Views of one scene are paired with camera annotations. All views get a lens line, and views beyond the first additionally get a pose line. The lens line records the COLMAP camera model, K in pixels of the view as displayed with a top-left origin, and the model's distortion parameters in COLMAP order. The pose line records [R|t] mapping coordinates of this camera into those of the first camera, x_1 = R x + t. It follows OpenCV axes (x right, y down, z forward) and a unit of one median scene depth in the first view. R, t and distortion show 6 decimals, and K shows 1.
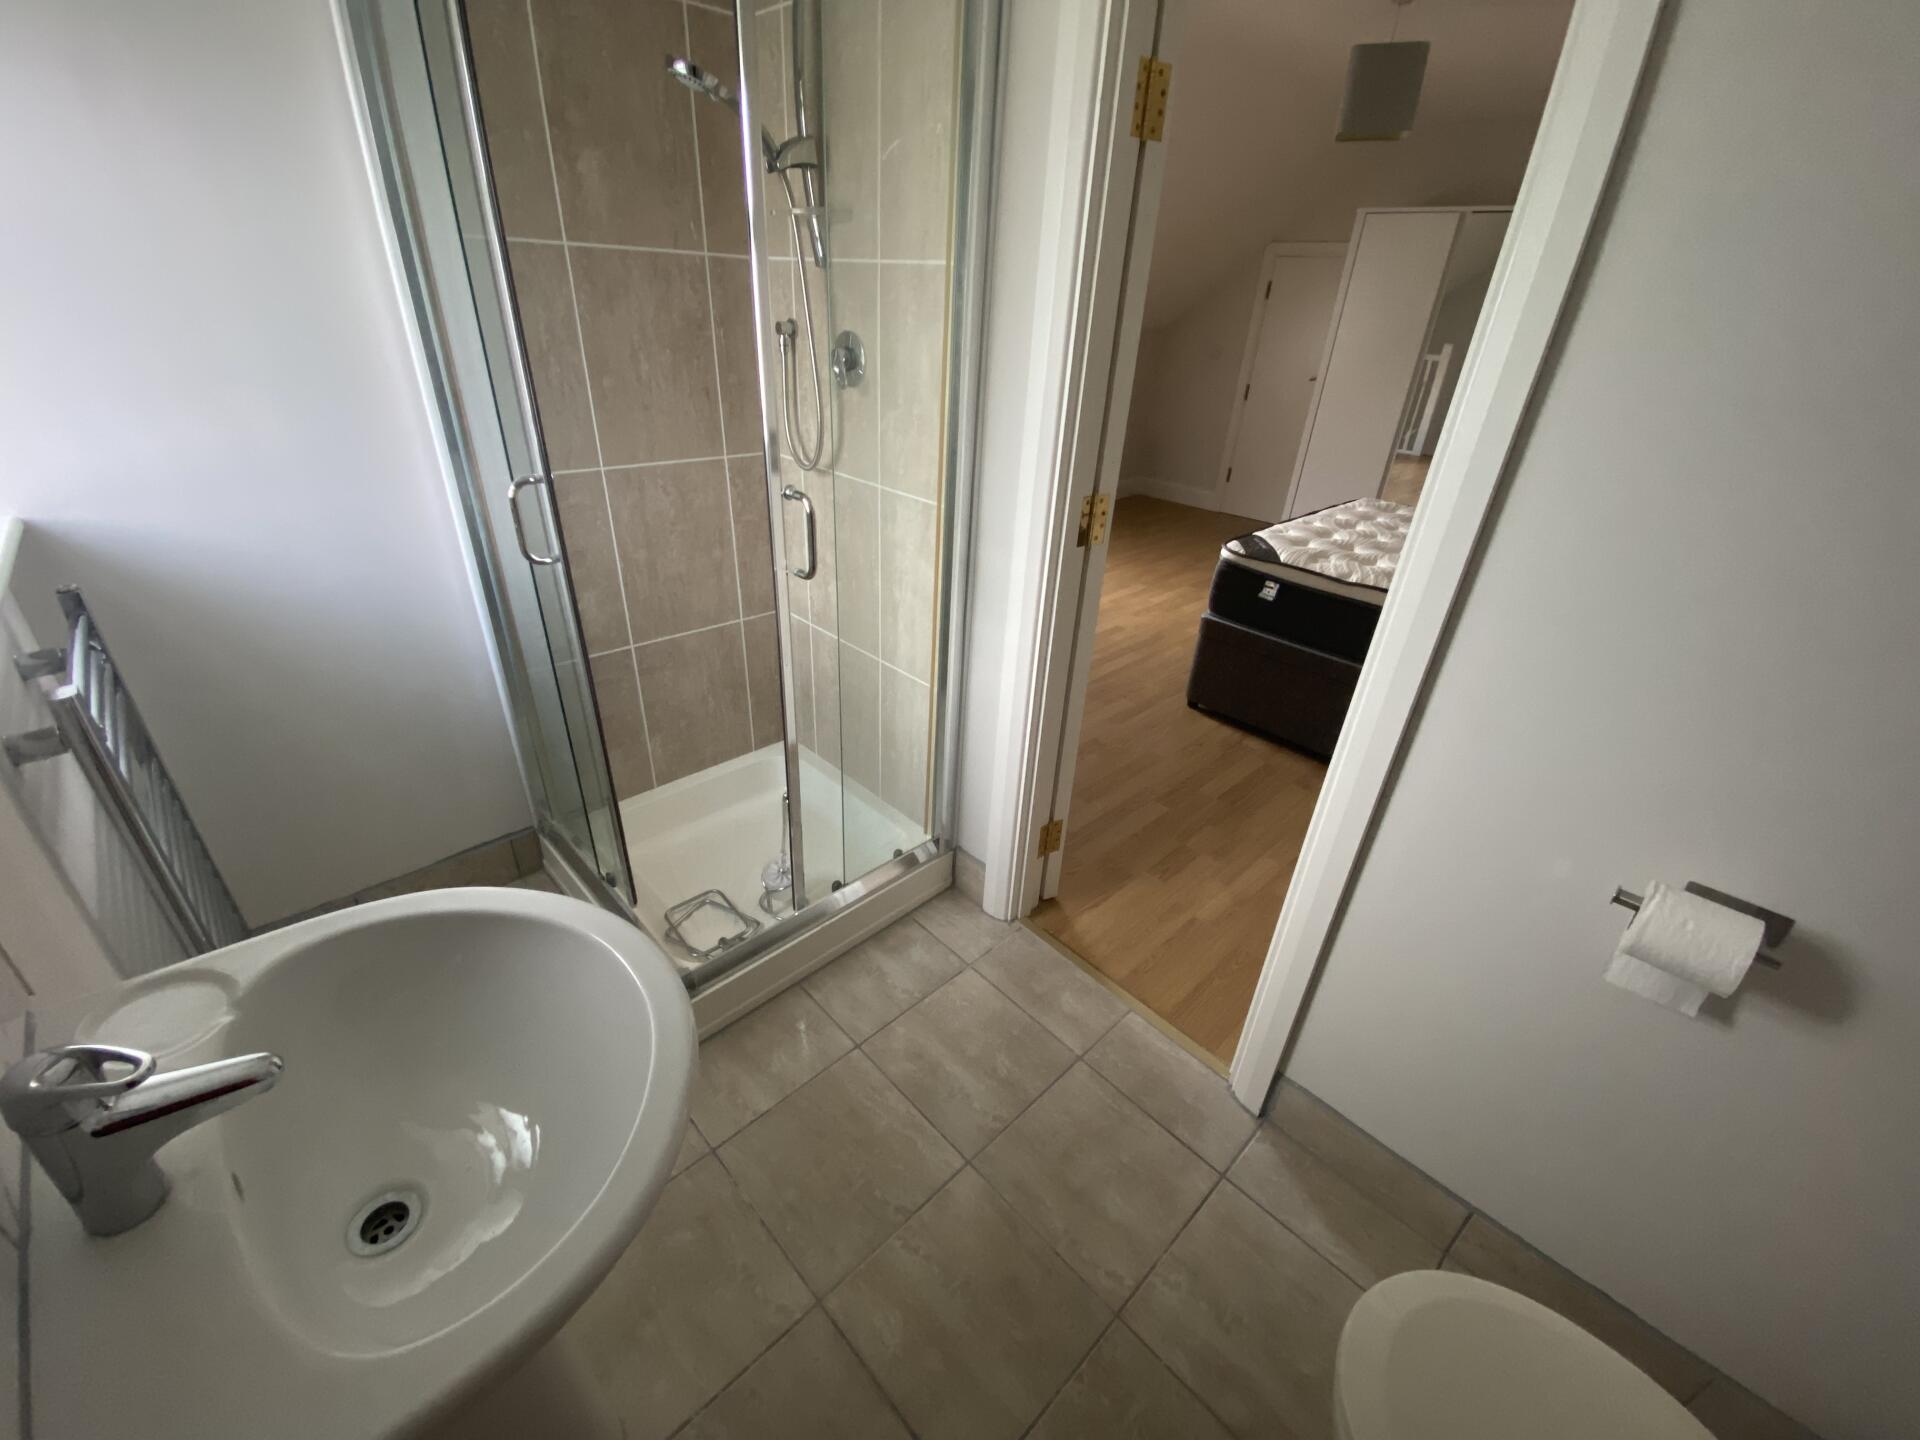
lens RADIAL K [[794.7, 0, 960.0], [0, 794.7, 720.0], [0, 0, 1]] dist [0.000081, -0.000031]
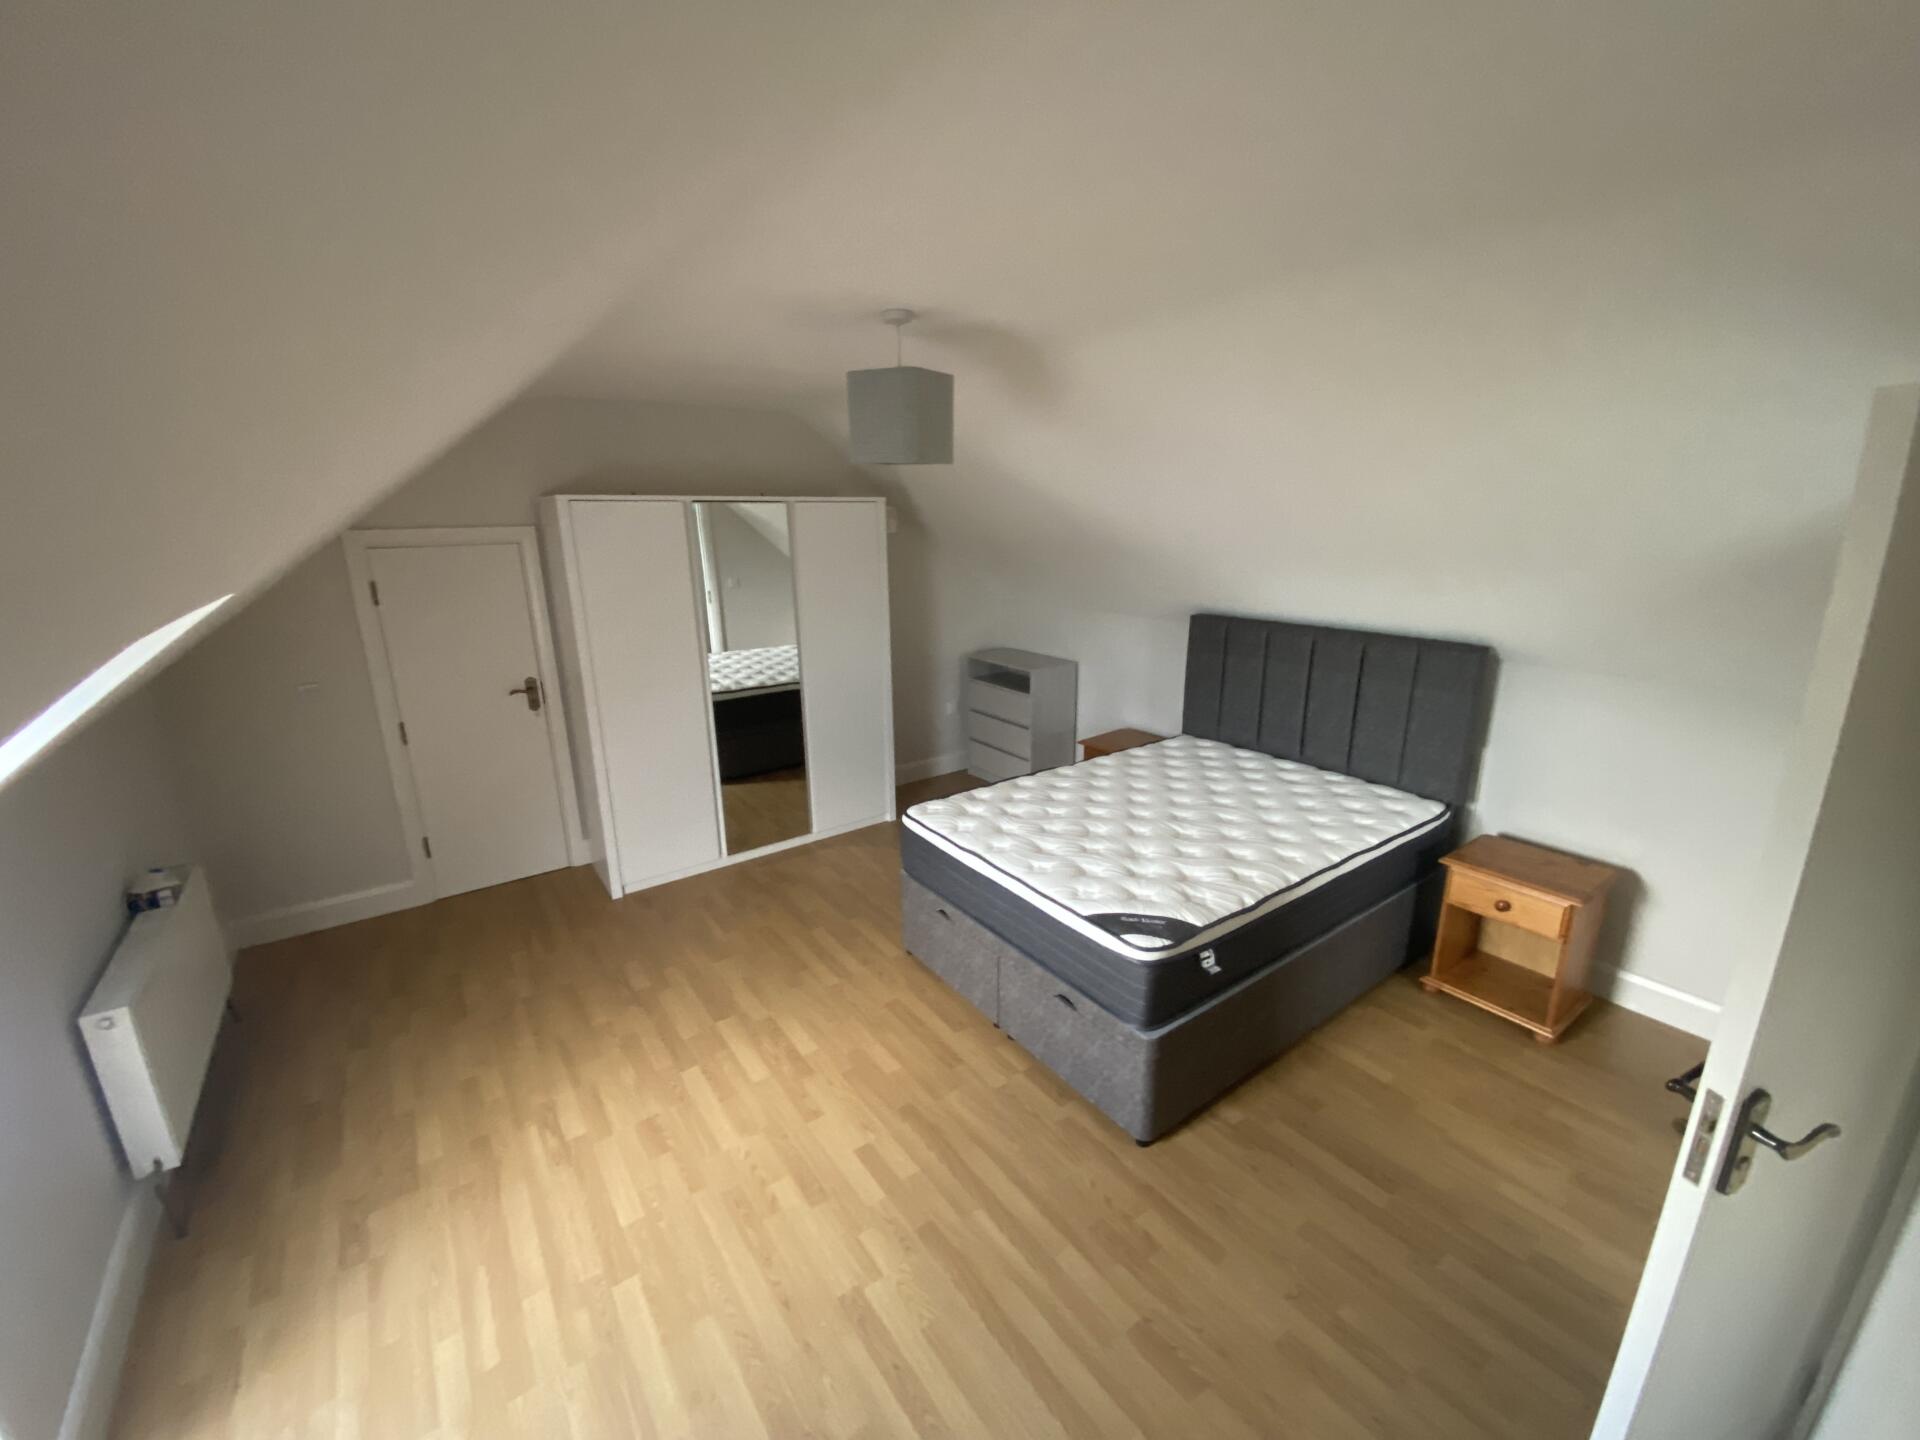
lens RADIAL K [[768.3, 0, 960.0], [0, 768.3, 720.0], [0, 0, 1]] dist [0.000344, 0.000038]
pose [[0.144310, -0.313680, 0.938499, -0.248895], [0.490978, 0.846145, 0.207316, -0.500490], [-0.859136, 0.430865, 0.276117, 0.654545]]
